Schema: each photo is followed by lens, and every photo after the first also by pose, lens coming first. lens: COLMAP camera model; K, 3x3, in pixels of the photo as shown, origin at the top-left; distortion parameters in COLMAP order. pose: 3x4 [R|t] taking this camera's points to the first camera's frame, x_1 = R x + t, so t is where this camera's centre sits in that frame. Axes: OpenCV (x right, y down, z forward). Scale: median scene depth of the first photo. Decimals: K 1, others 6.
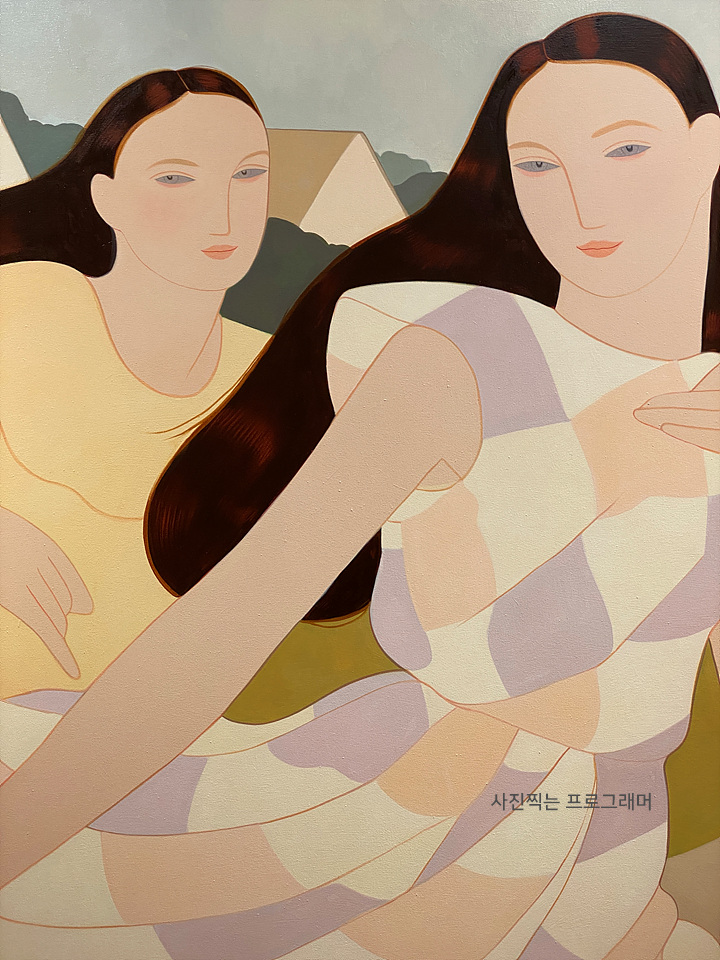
lens RADIAL K [[1479.0, 0, 359.8], [0, 1479.0, 480.0], [0, 0, 1]] dist [0.105460, 0.000000]
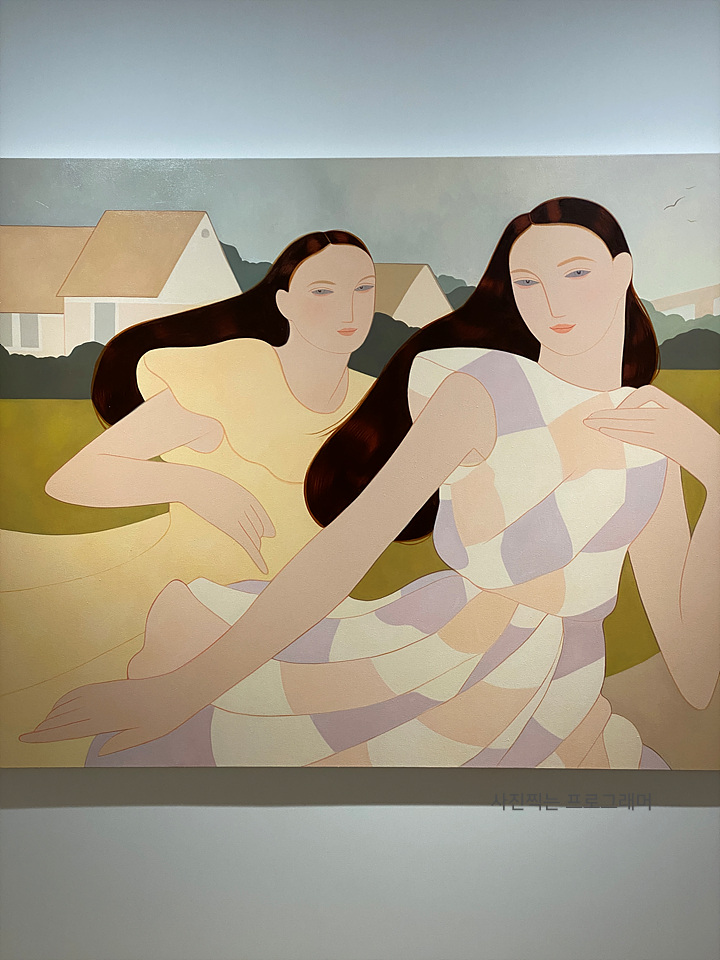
lens RADIAL K [[1479.0, 0, 358.4], [0, 1479.0, 478.1], [0, 0, 1]] dist [0.105460, 0.000000]
pose [[0.998790, -0.002968, -0.049081, 0.004929], [0.002492, 0.999949, -0.009775, 0.037791], [0.049108, 0.009641, 0.998747, -0.754872]]
